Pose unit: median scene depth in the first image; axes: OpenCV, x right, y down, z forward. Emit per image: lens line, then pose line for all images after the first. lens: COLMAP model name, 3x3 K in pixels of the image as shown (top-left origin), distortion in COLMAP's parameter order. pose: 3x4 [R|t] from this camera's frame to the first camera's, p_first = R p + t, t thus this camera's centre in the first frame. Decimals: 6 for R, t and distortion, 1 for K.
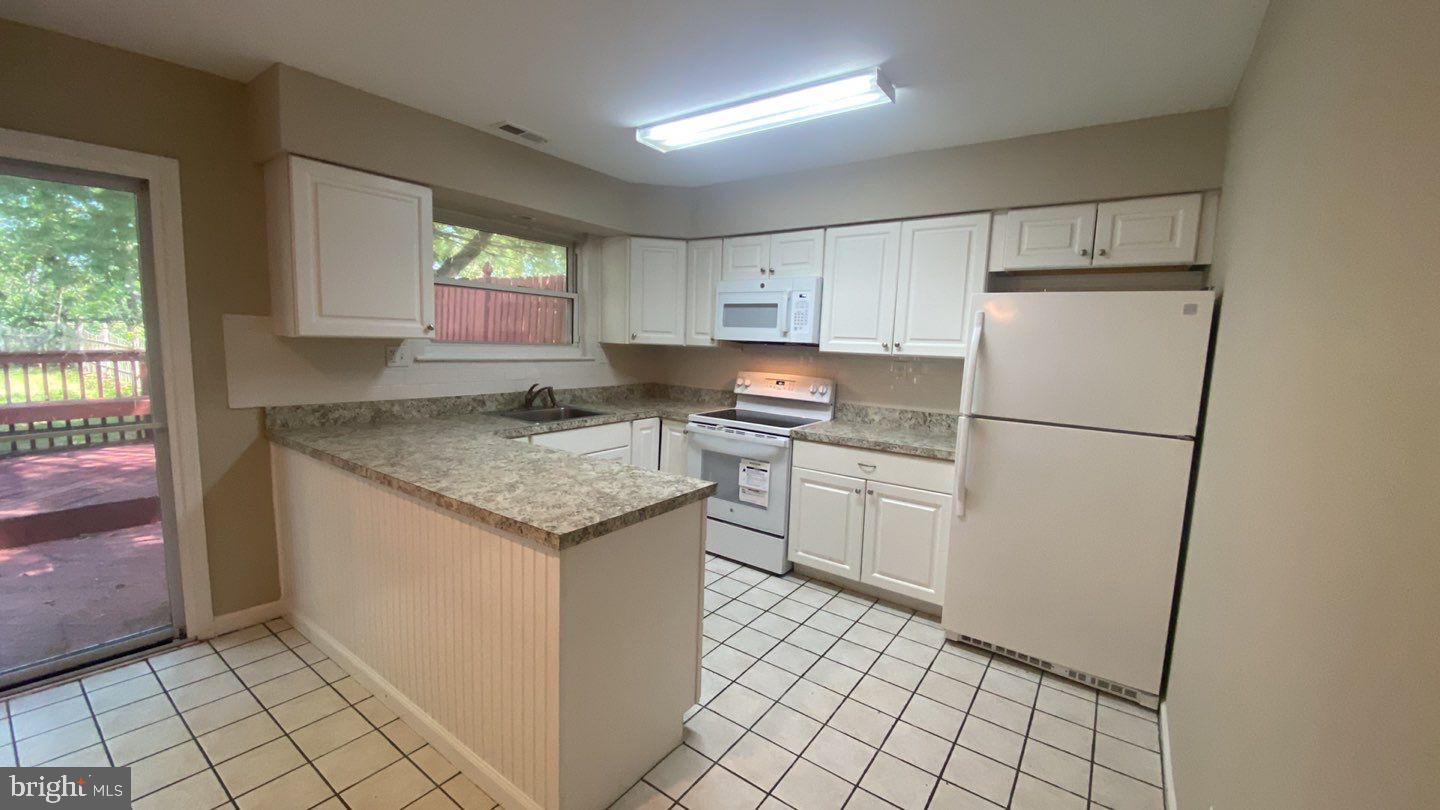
lens RADIAL K [[547.4, 0, 720.0], [0, 547.4, 405.0], [0, 0, 1]] dist [0.002329, -0.012485]
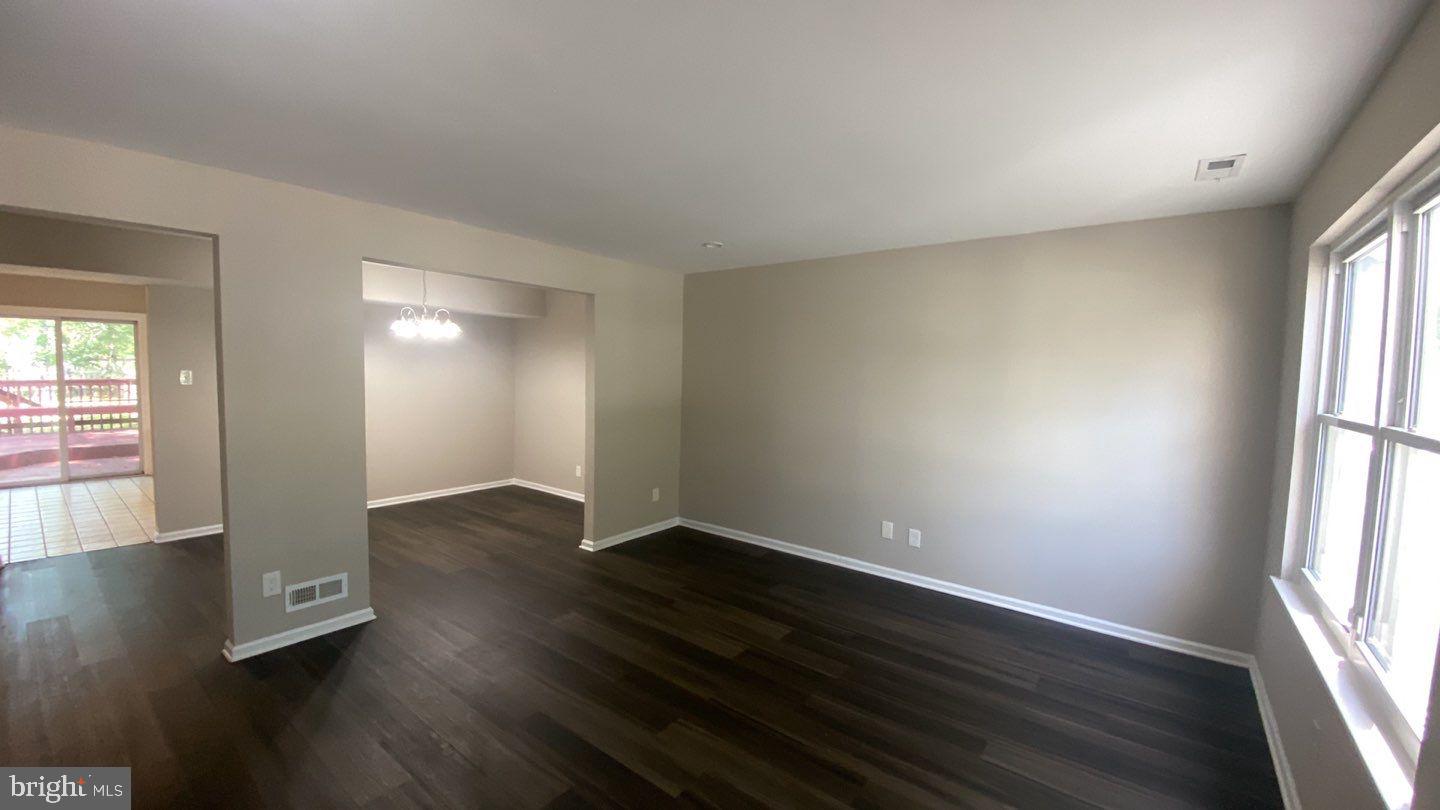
lens RADIAL K [[547.4, 0, 720.0], [0, 547.4, 405.0], [0, 0, 1]] dist [0.002329, -0.012485]
pose [[0.999086, -0.008993, -0.041787, 0.399406], [0.006625, 0.998383, -0.056464, 0.044813], [0.042227, 0.056136, 0.997530, -0.319549]]
